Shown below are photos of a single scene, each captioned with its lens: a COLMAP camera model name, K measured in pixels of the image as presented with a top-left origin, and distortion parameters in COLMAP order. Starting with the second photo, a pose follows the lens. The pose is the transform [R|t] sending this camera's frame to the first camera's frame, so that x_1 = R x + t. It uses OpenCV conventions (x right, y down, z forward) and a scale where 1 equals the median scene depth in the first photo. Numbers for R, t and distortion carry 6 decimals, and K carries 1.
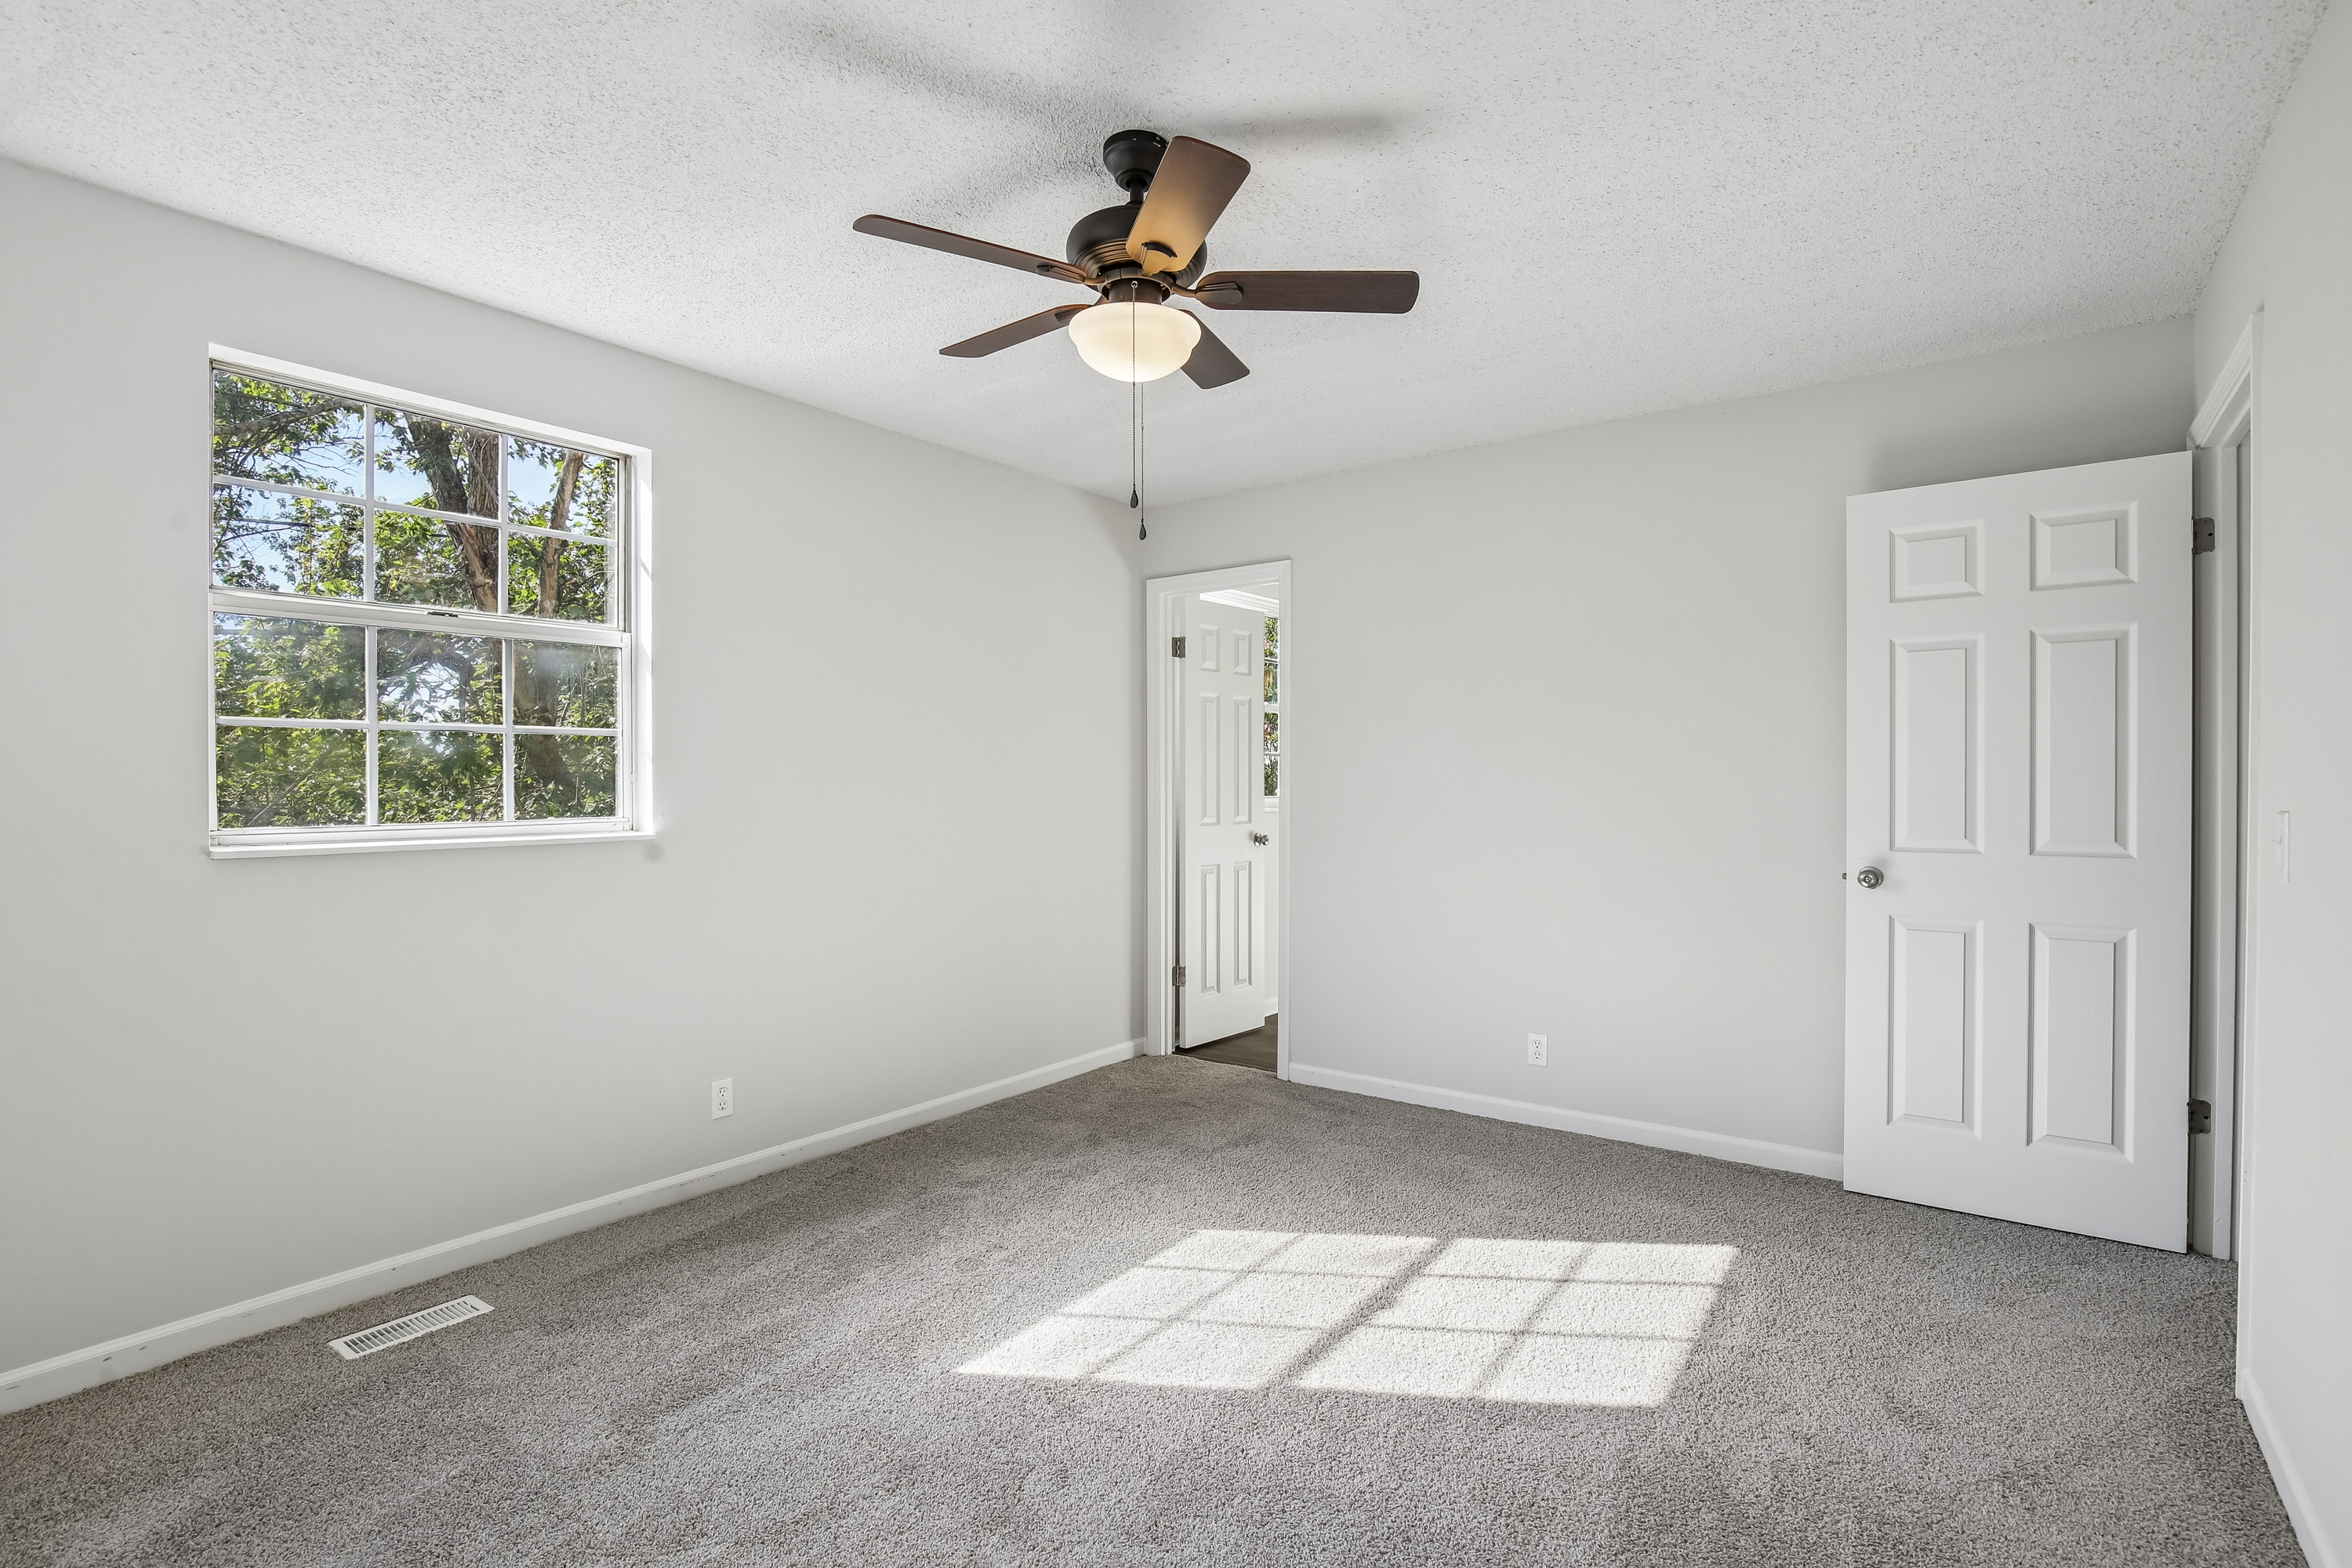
lens RADIAL K [[1097.2, 0, 1166.8], [0, 1097.2, 789.4], [0, 0, 1]] dist [-0.037579, 0.007090]
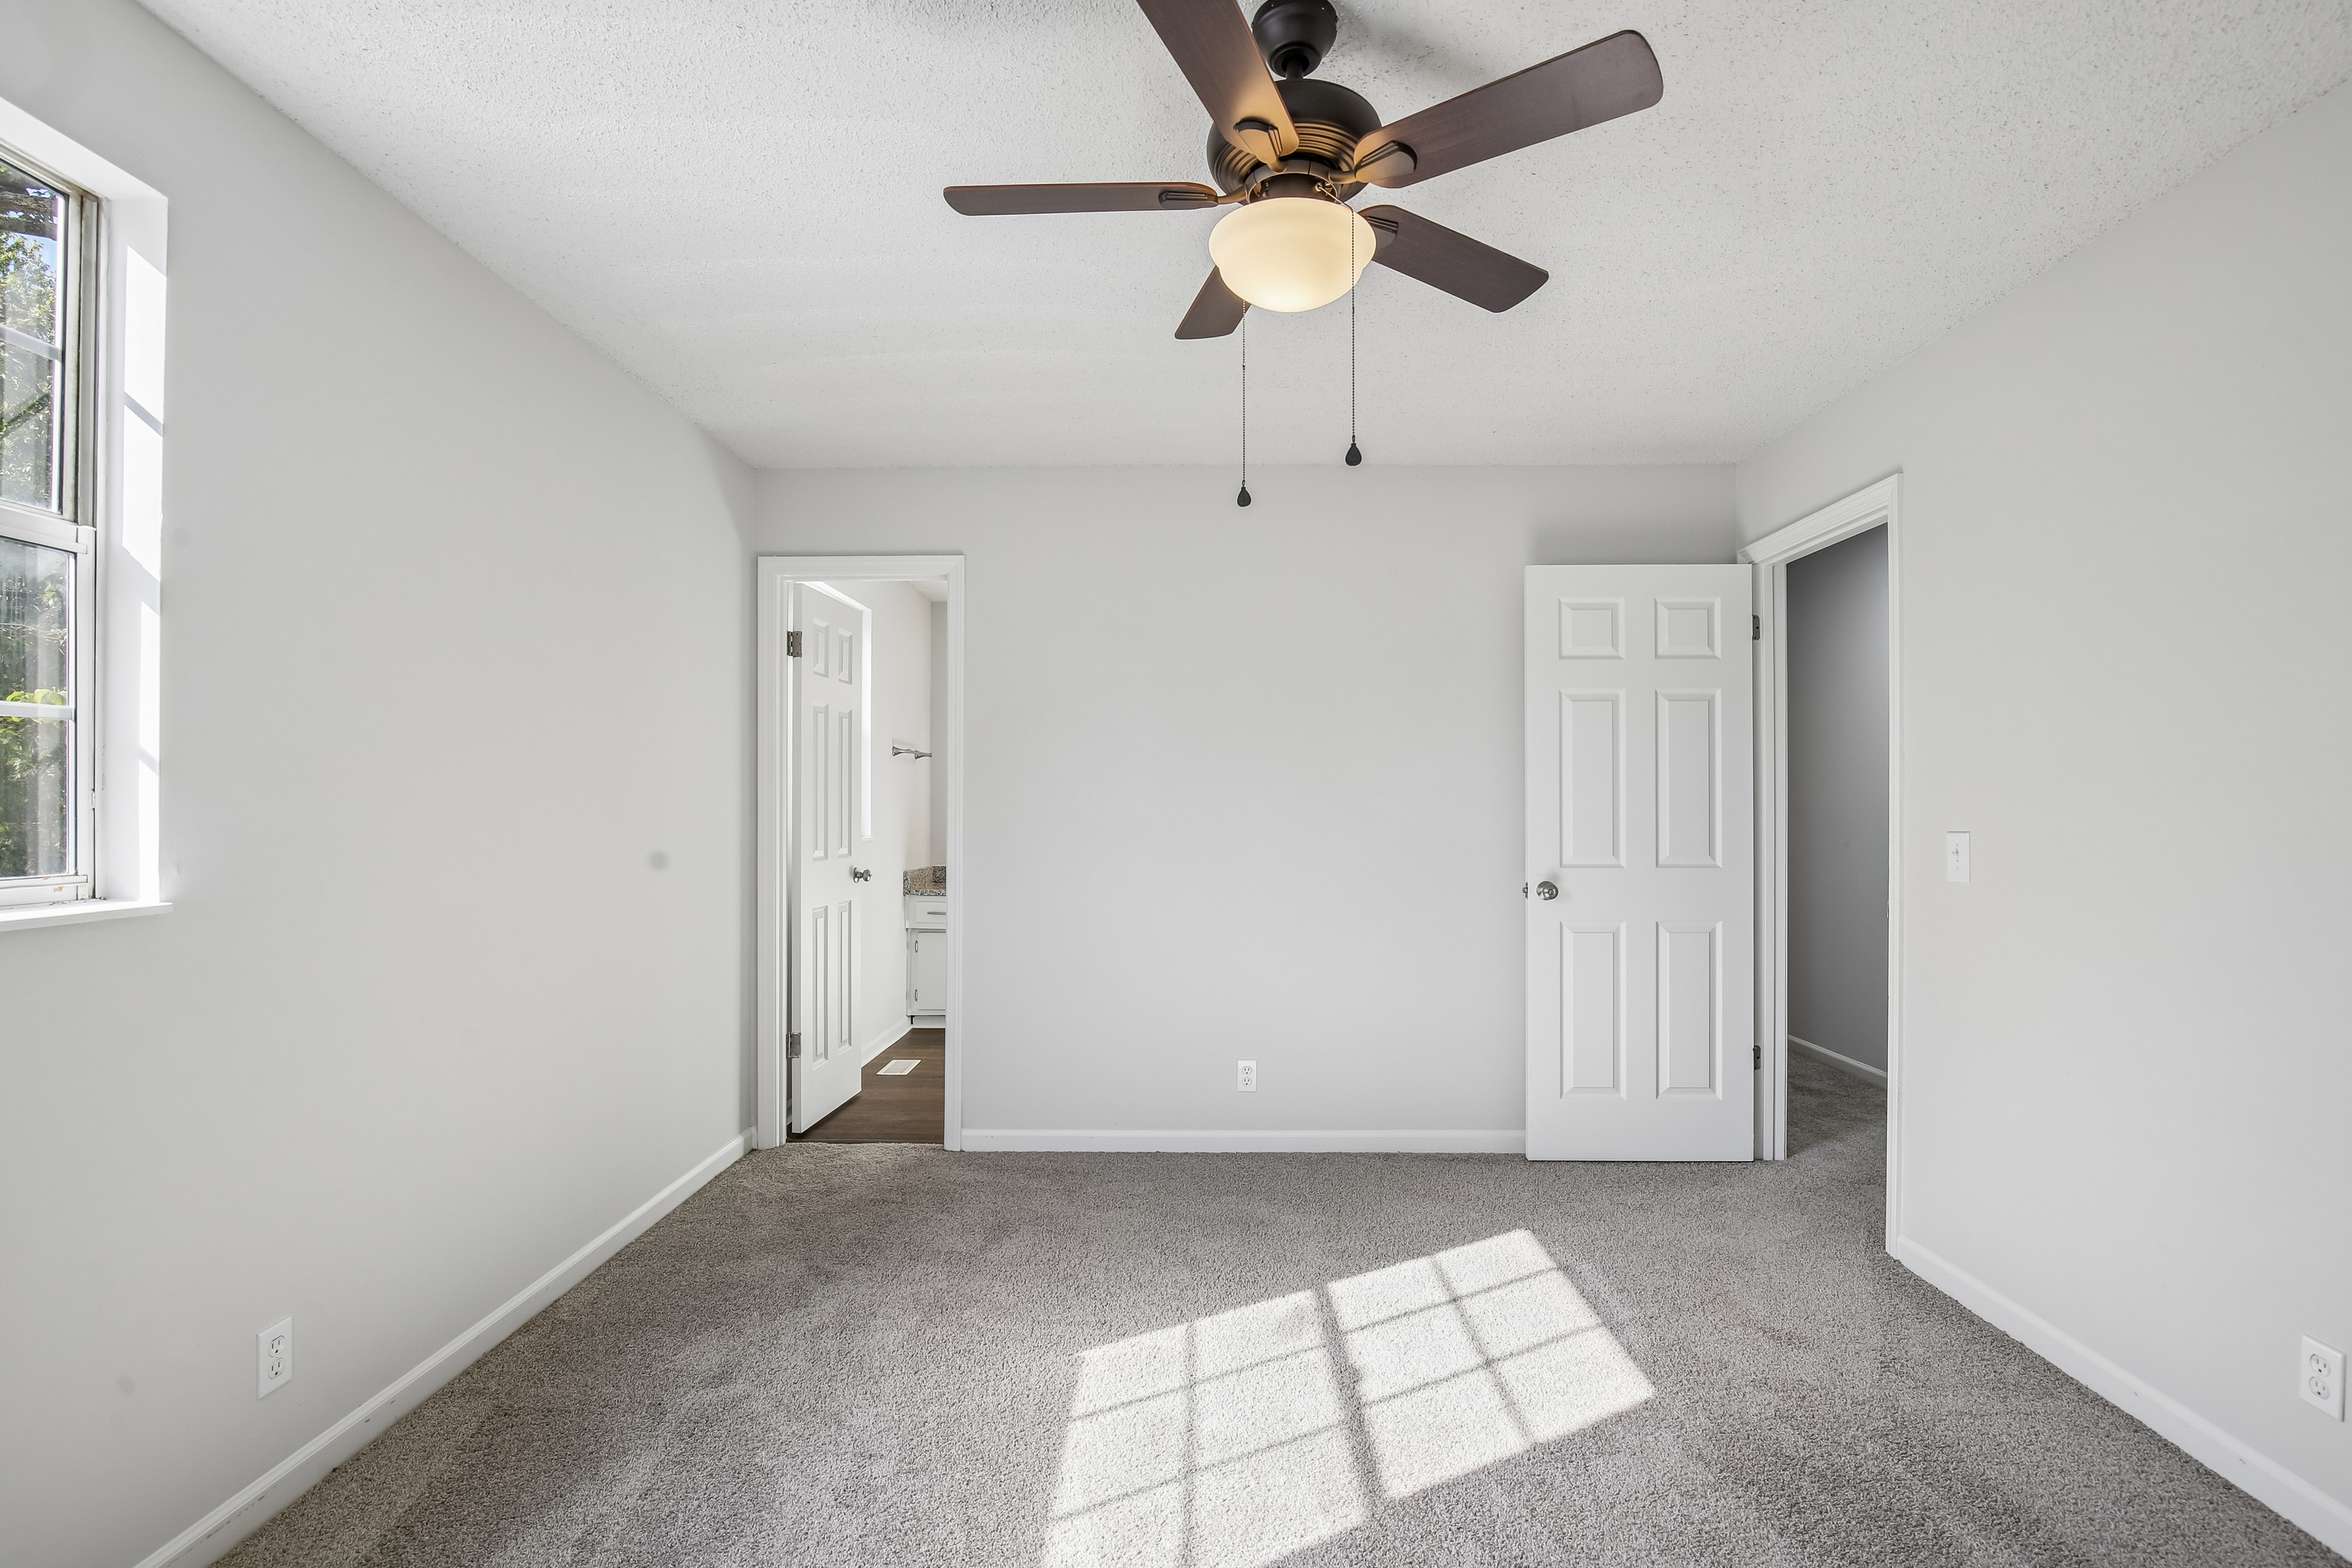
lens RADIAL K [[1097.2, 0, 1176.7], [0, 1097.2, 799.8], [0, 0, 1]] dist [-0.037579, 0.007090]
pose [[0.808518, 0.005904, 0.588442, -0.393240], [0.001991, 0.999917, -0.012768, -0.003034], [-0.588469, 0.011495, 0.808438, 0.286418]]
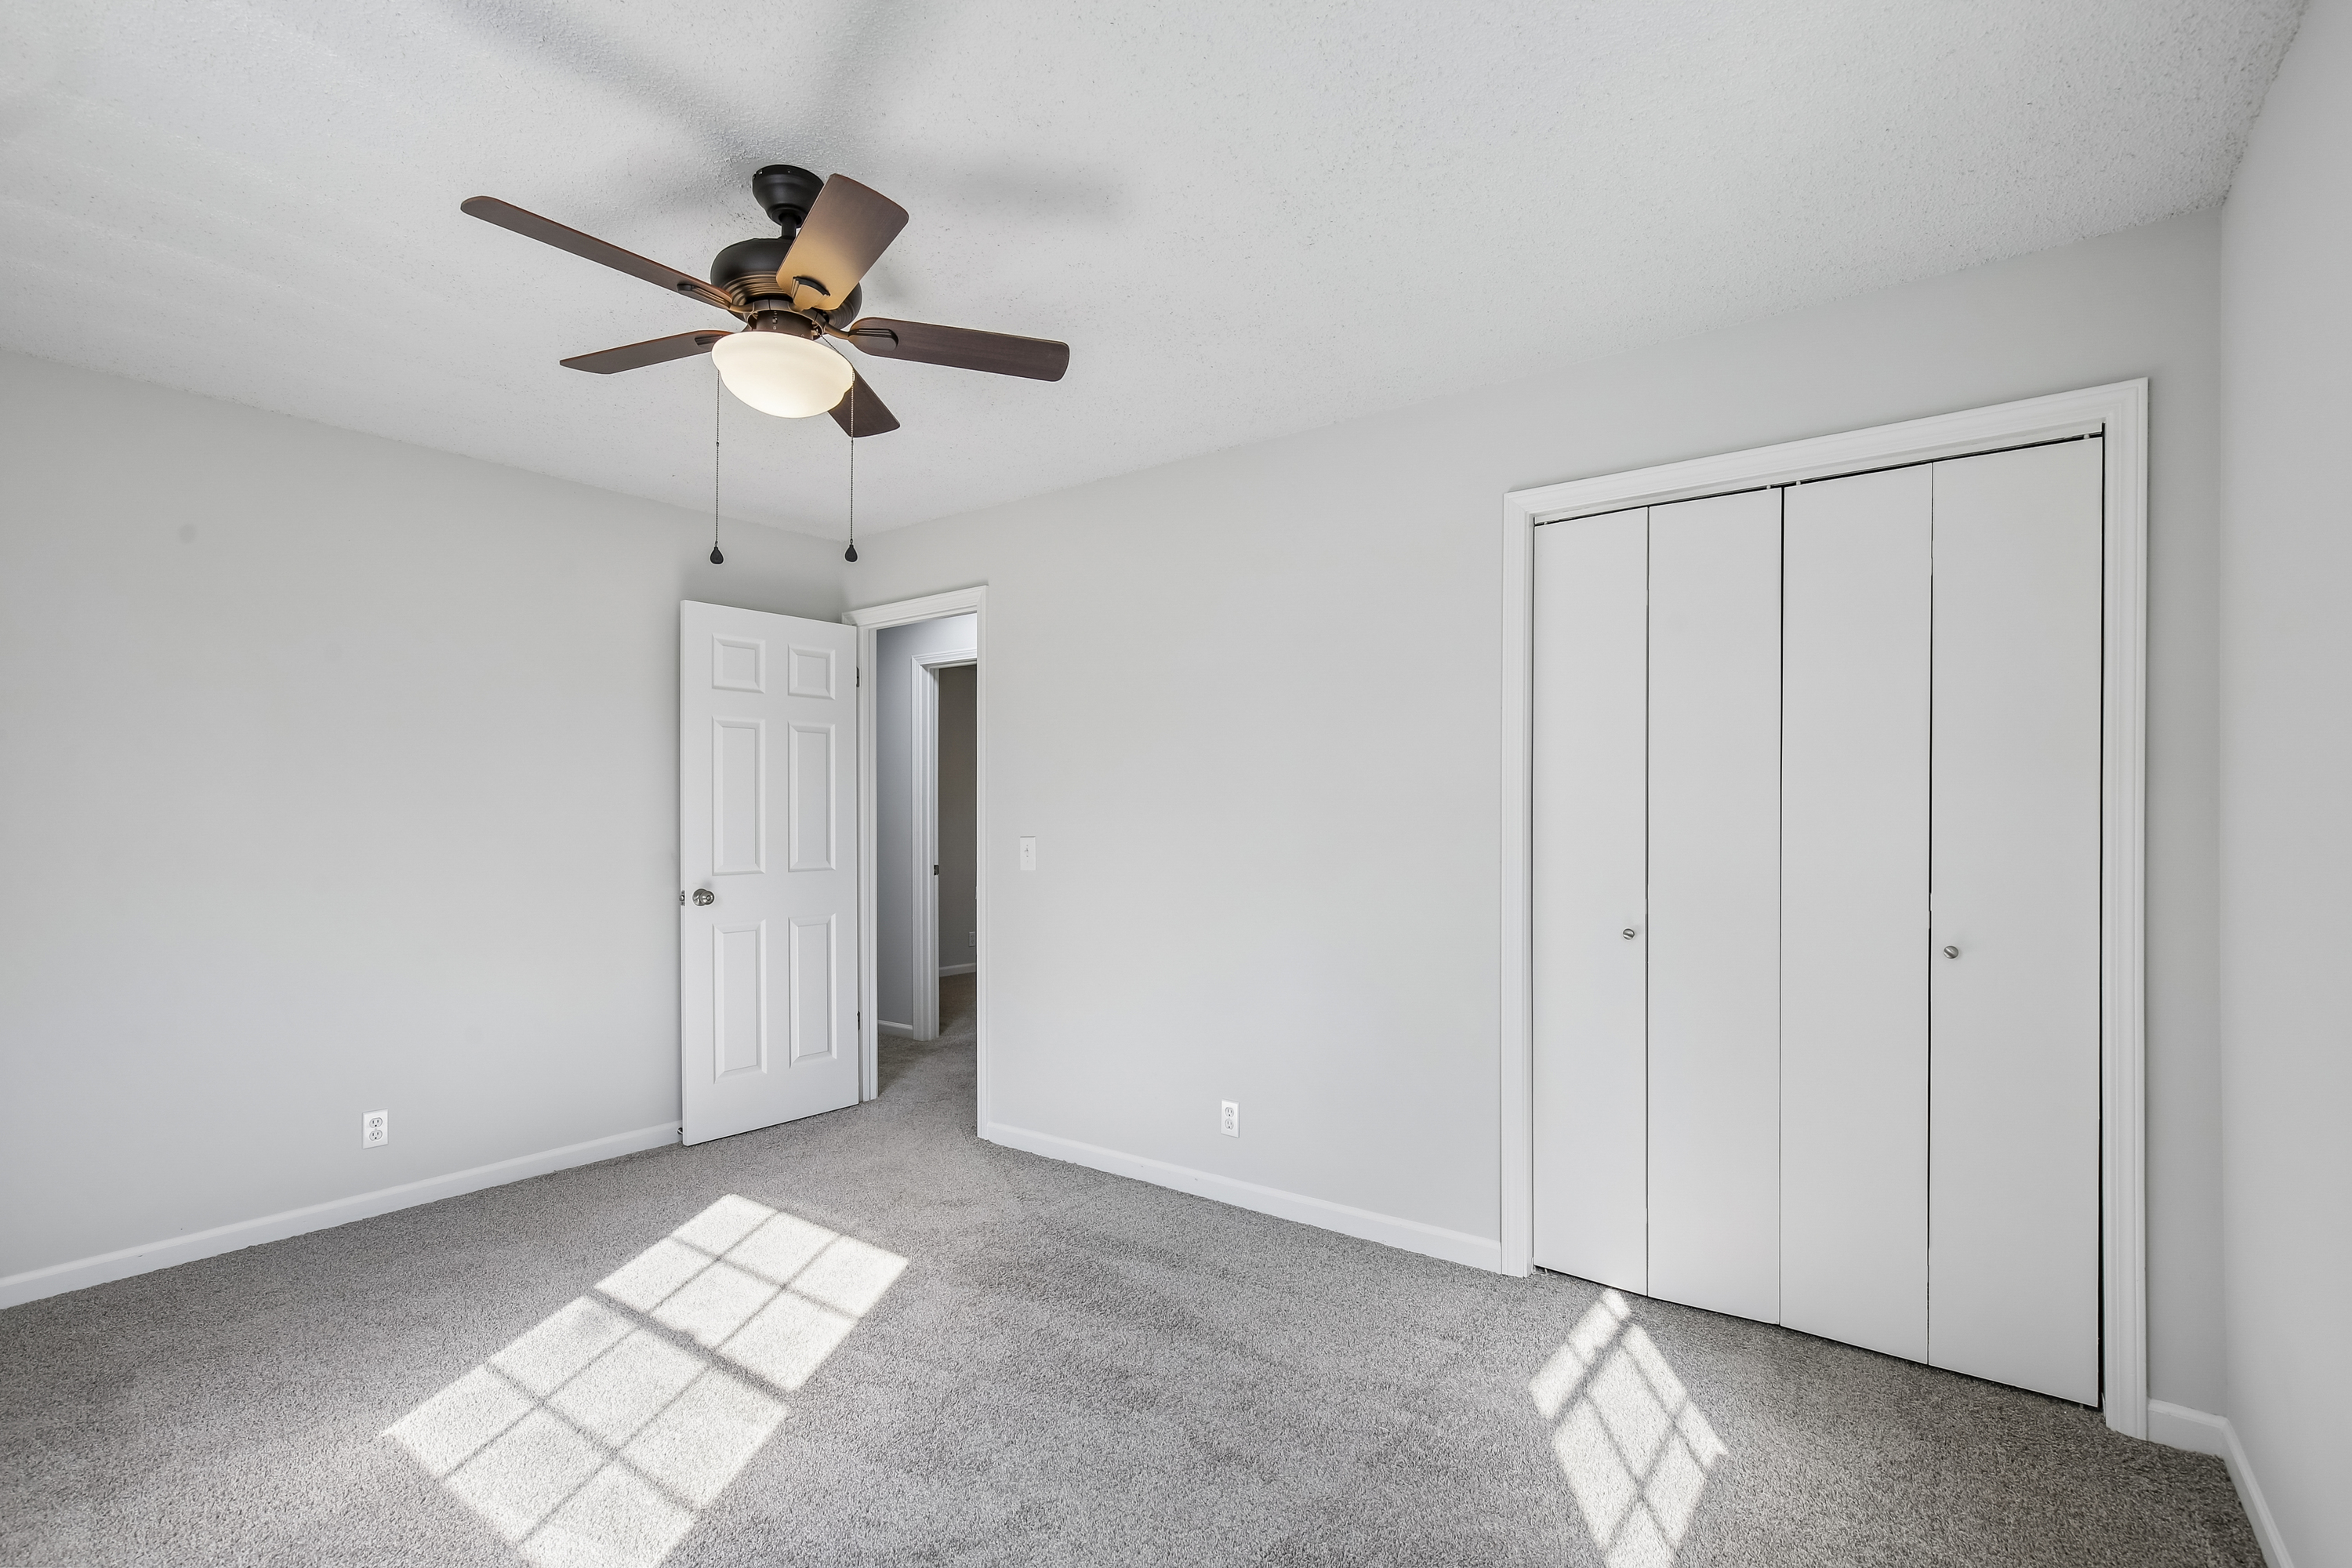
lens RADIAL K [[1097.2, 0, 1185.1], [0, 1097.2, 797.6], [0, 0, 1]] dist [-0.037579, 0.007090]
pose [[-0.018428, 0.019864, 0.999633, -0.702981], [0.011799, 0.999737, -0.019649, -0.005774], [-0.999761, 0.011433, -0.018657, 0.460853]]
